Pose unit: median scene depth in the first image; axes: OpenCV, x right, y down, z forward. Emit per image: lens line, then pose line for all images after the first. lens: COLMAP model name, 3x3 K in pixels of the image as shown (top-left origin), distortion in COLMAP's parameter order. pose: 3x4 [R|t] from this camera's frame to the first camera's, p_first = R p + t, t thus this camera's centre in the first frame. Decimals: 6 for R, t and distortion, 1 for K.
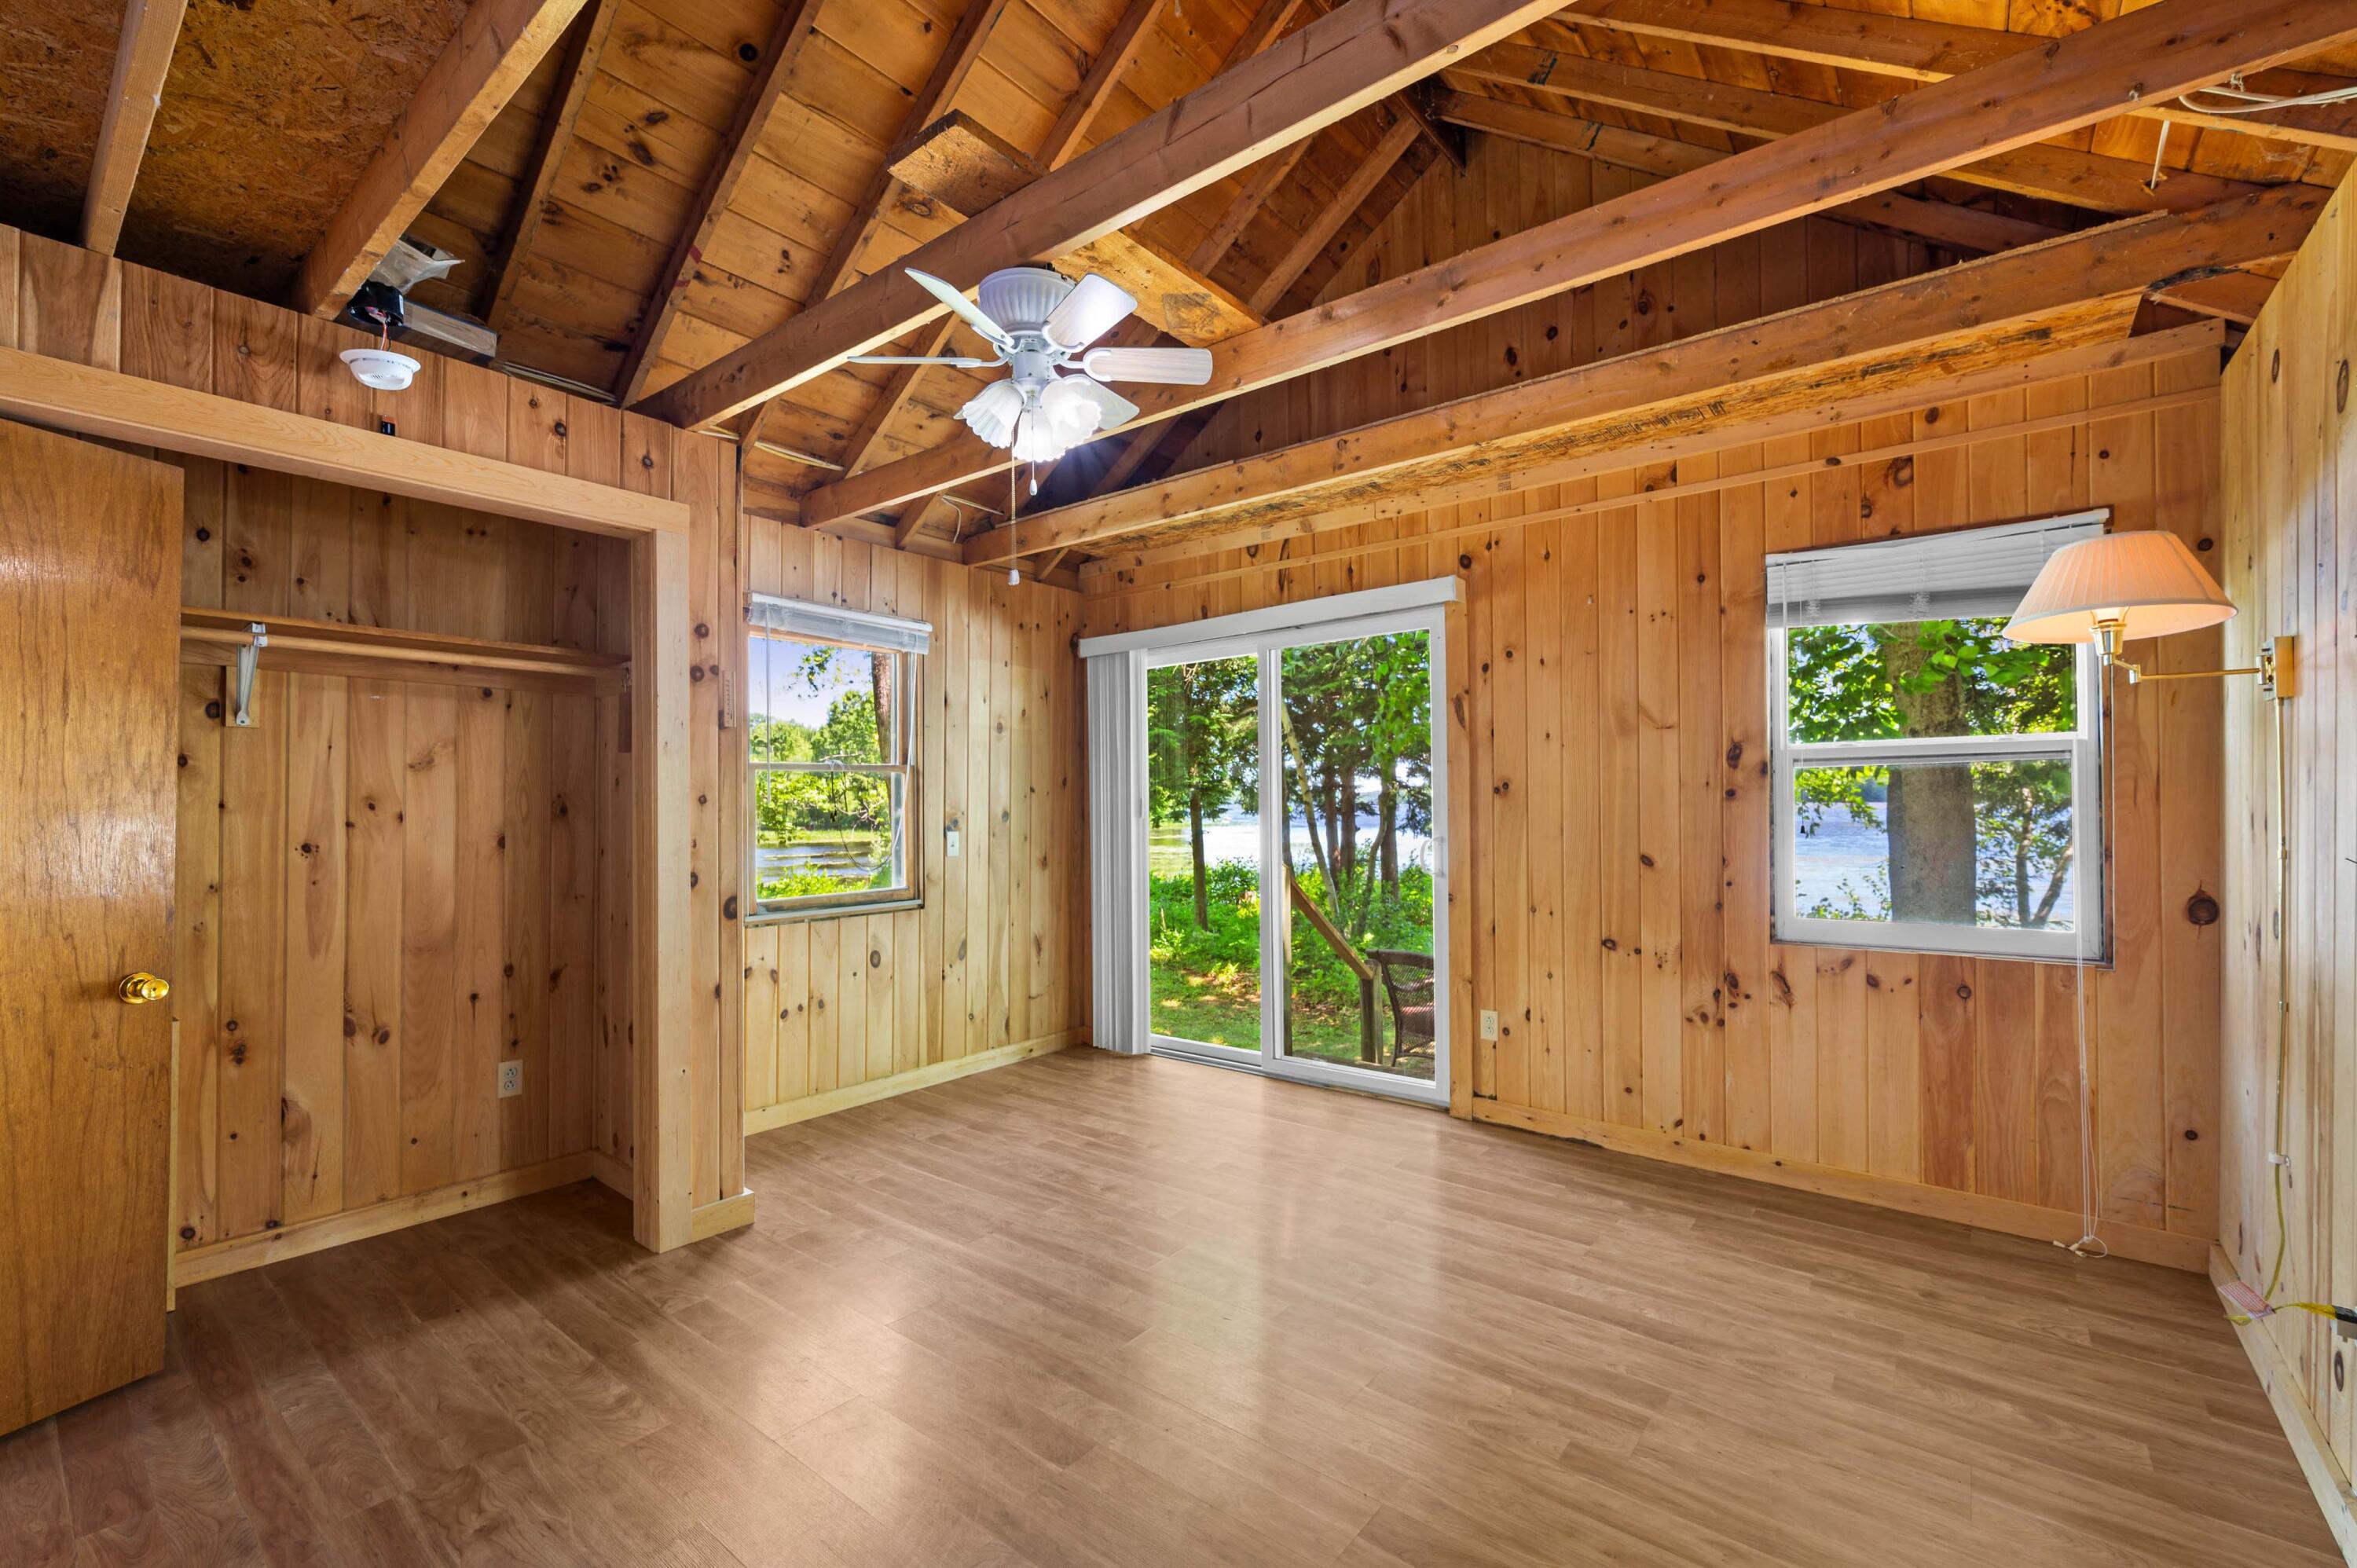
lens RADIAL K [[987.8, 0, 1208.7], [0, 987.8, 792.0], [0, 0, 1]] dist [-0.000276, -0.000141]
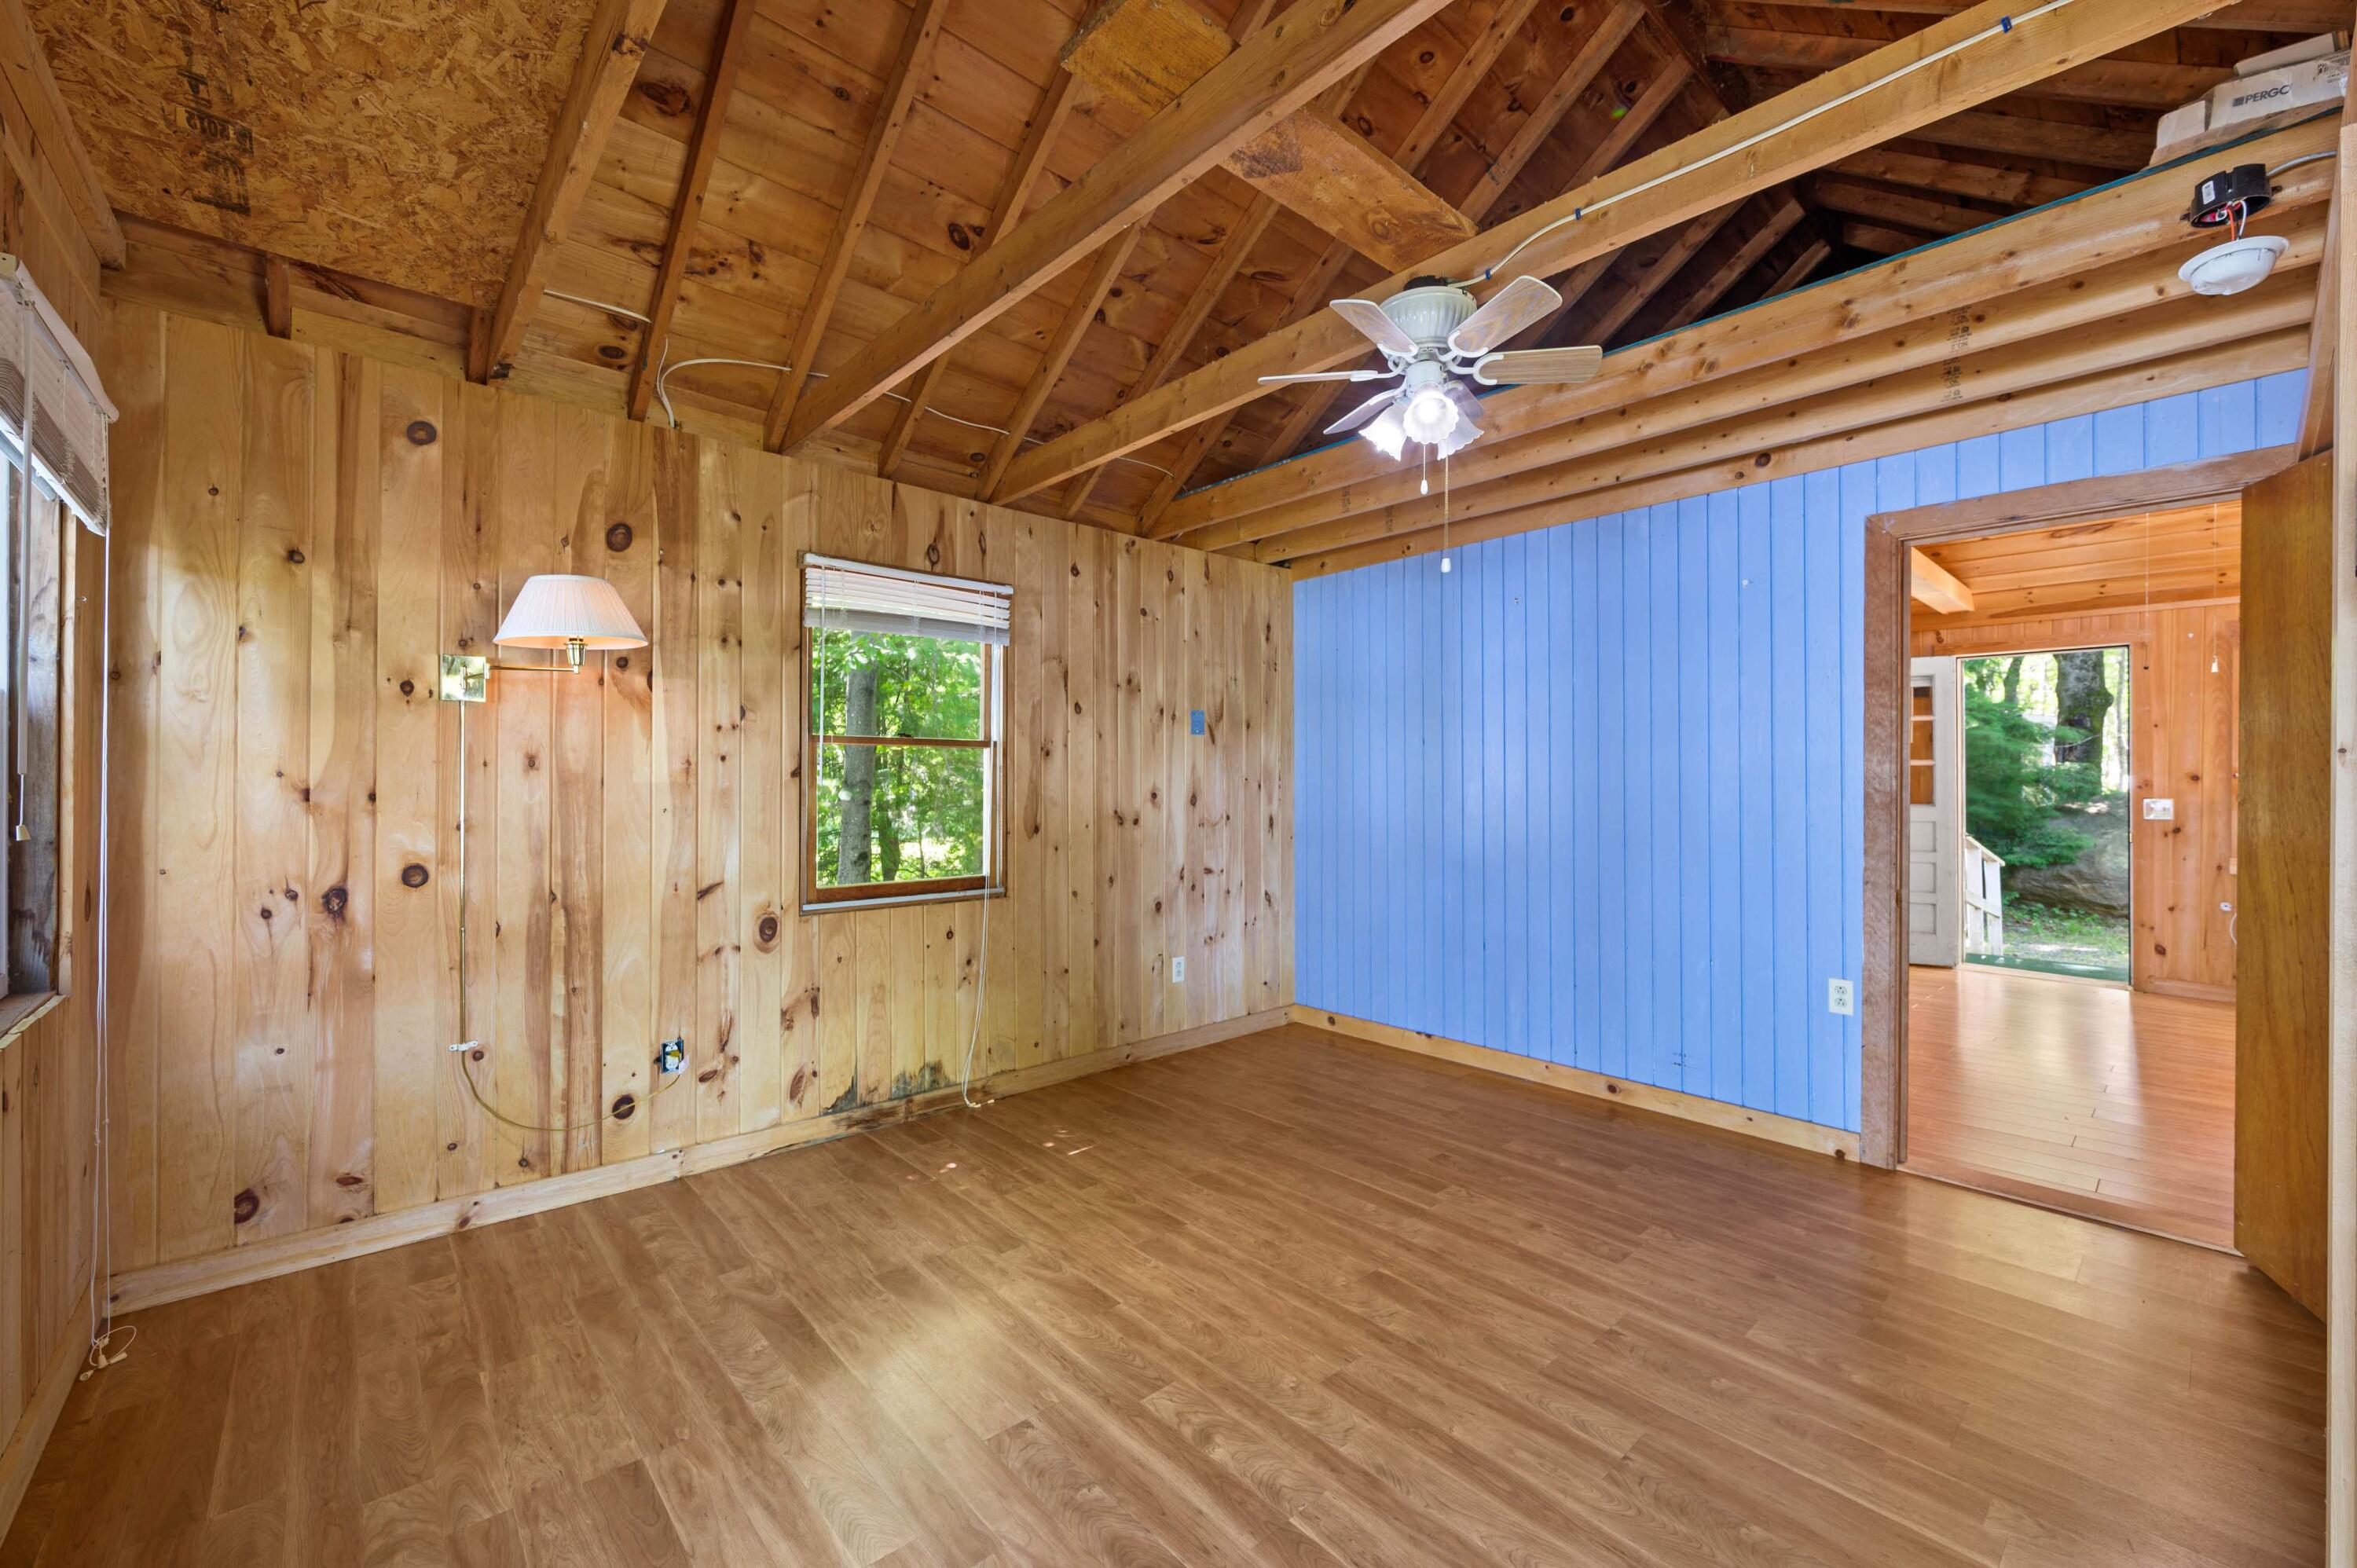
lens RADIAL K [[946.9, 0, 1196.0], [0, 946.9, 770.5], [0, 0, 1]] dist [-0.000117, -0.000226]
pose [[-0.984409, -0.000270, 0.175893, -0.070414], [-0.003522, 0.999829, -0.018179, 0.011466], [-0.175858, -0.018515, -0.984241, 1.275000]]
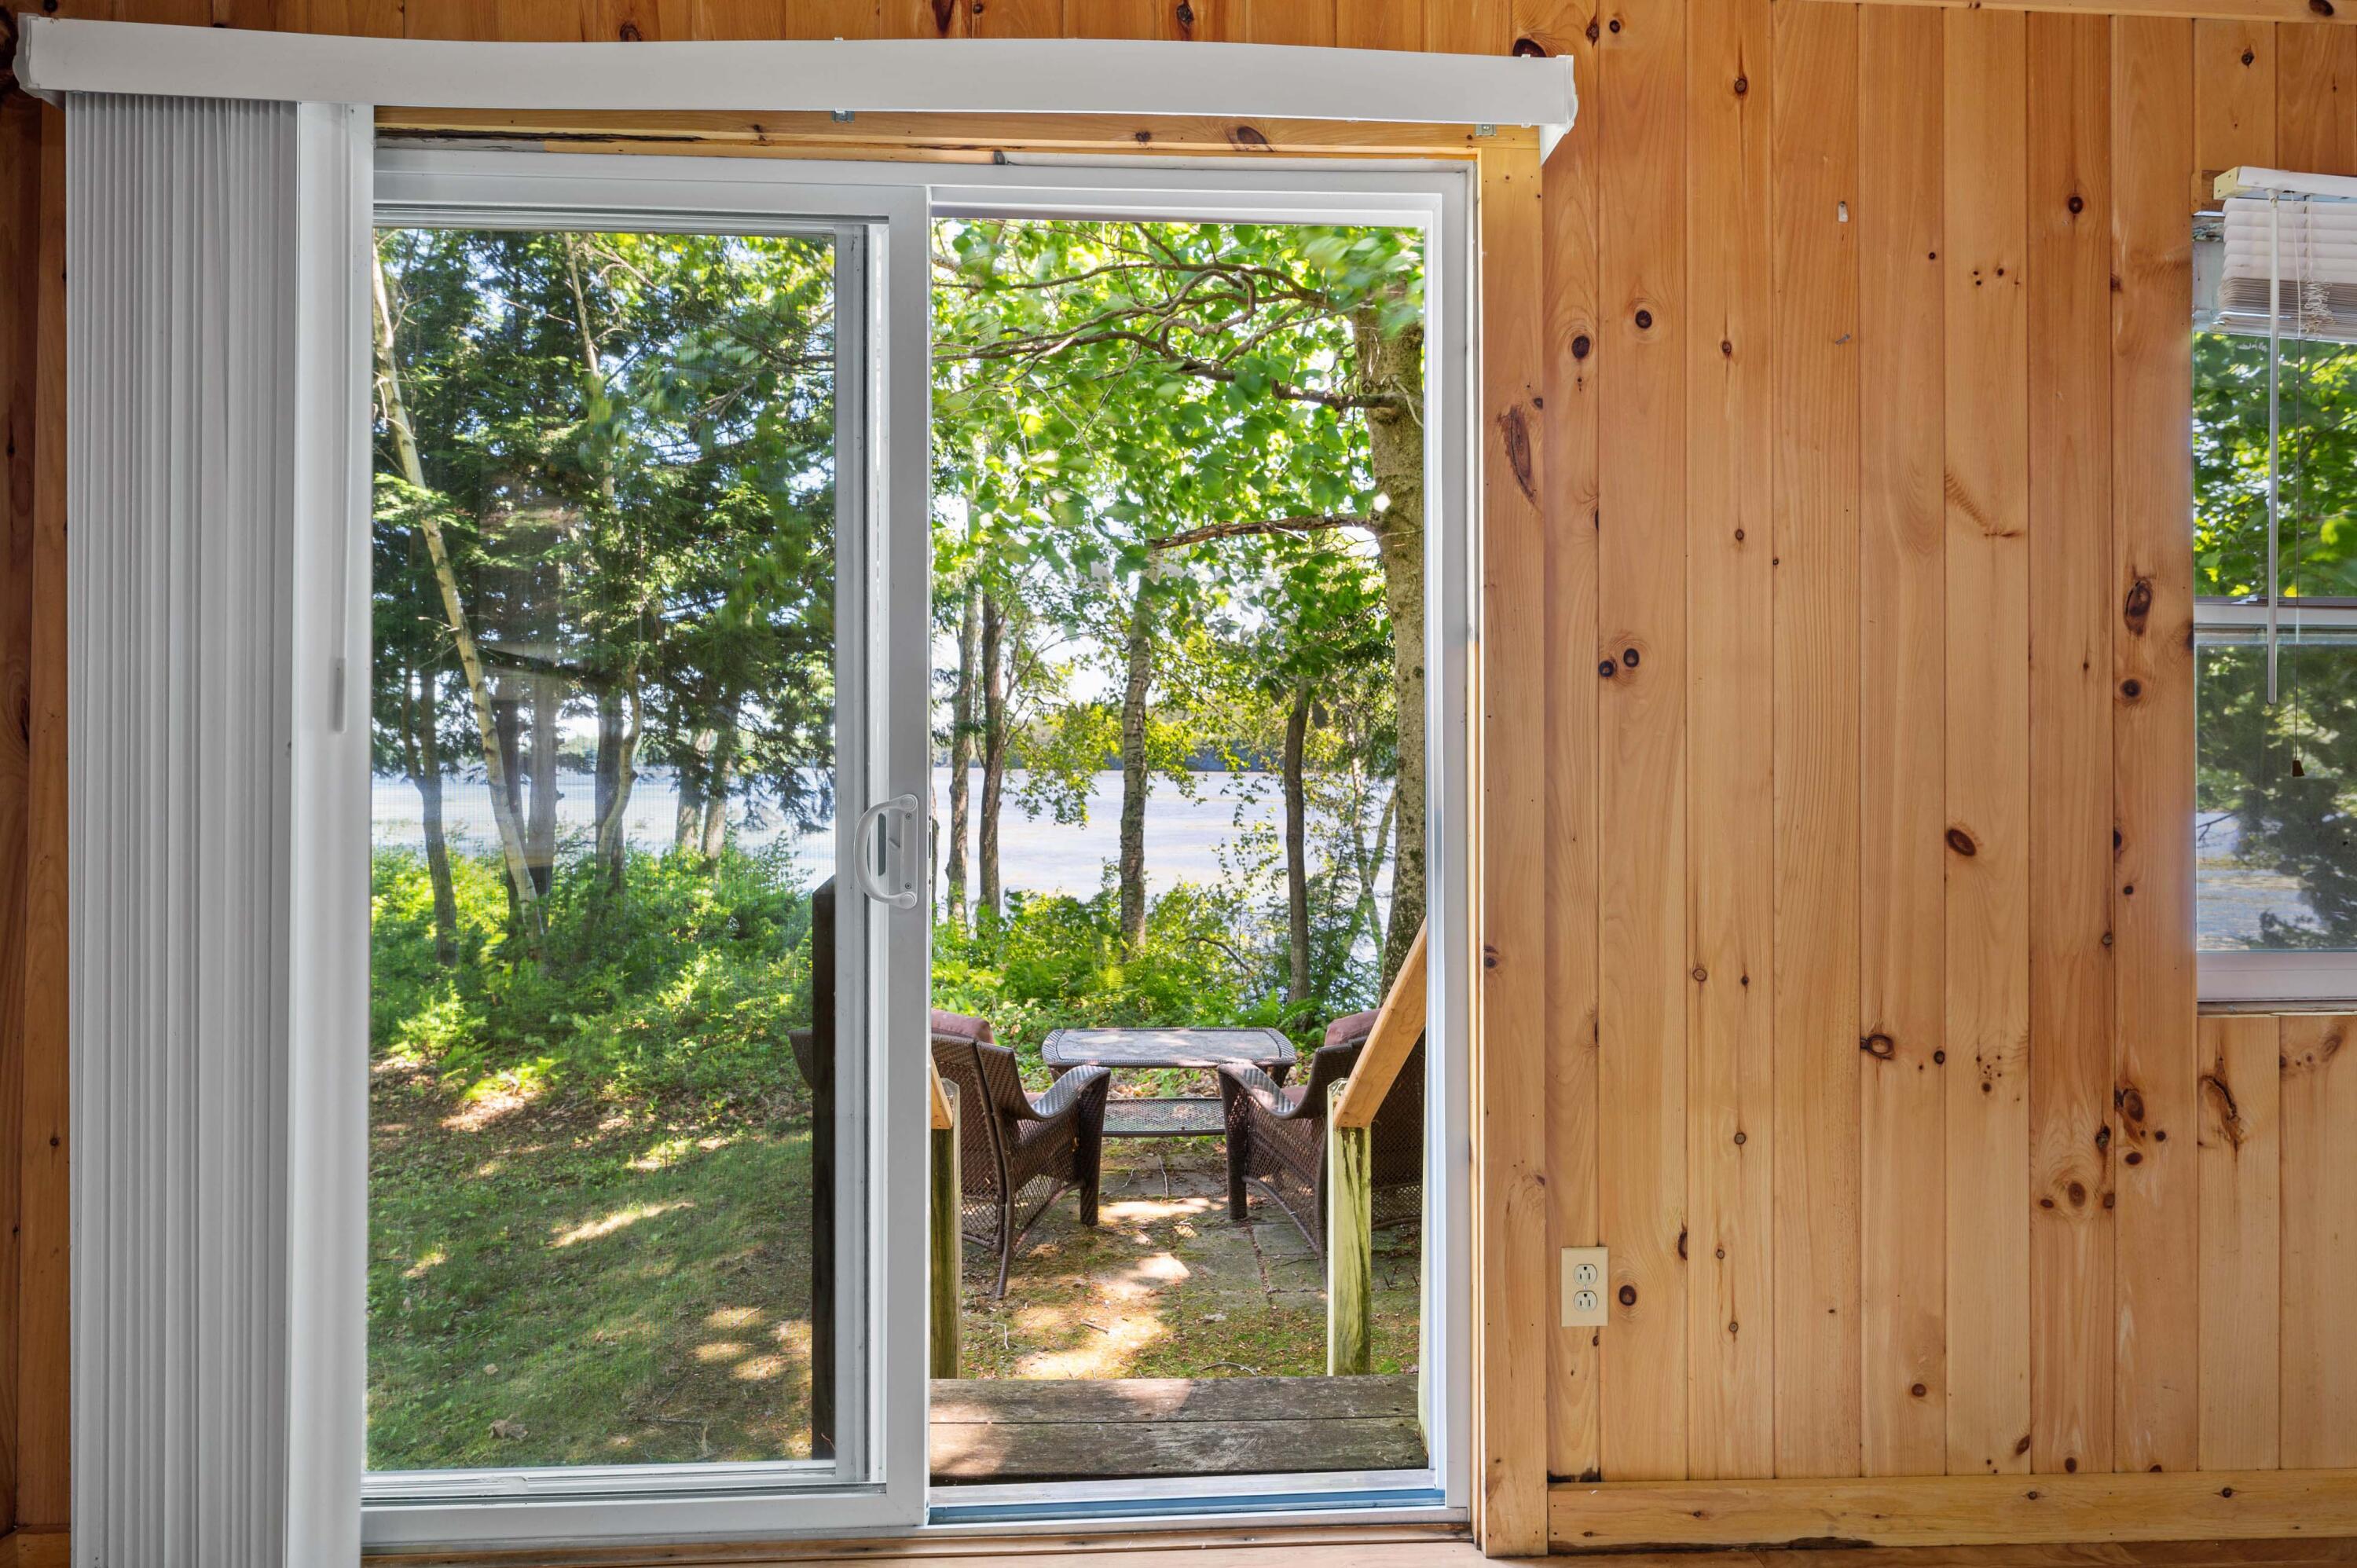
lens RADIAL K [[1150.3, 0, 1186.5], [0, 1150.3, 771.1], [0, 0, 1]] dist [-0.003606, 0.000599]
pose [[0.758982, 0.011416, 0.651012, -0.137900], [-0.020752, 0.999762, 0.006662, 0.043055], [-0.650781, -0.018566, 0.759038, 0.865181]]
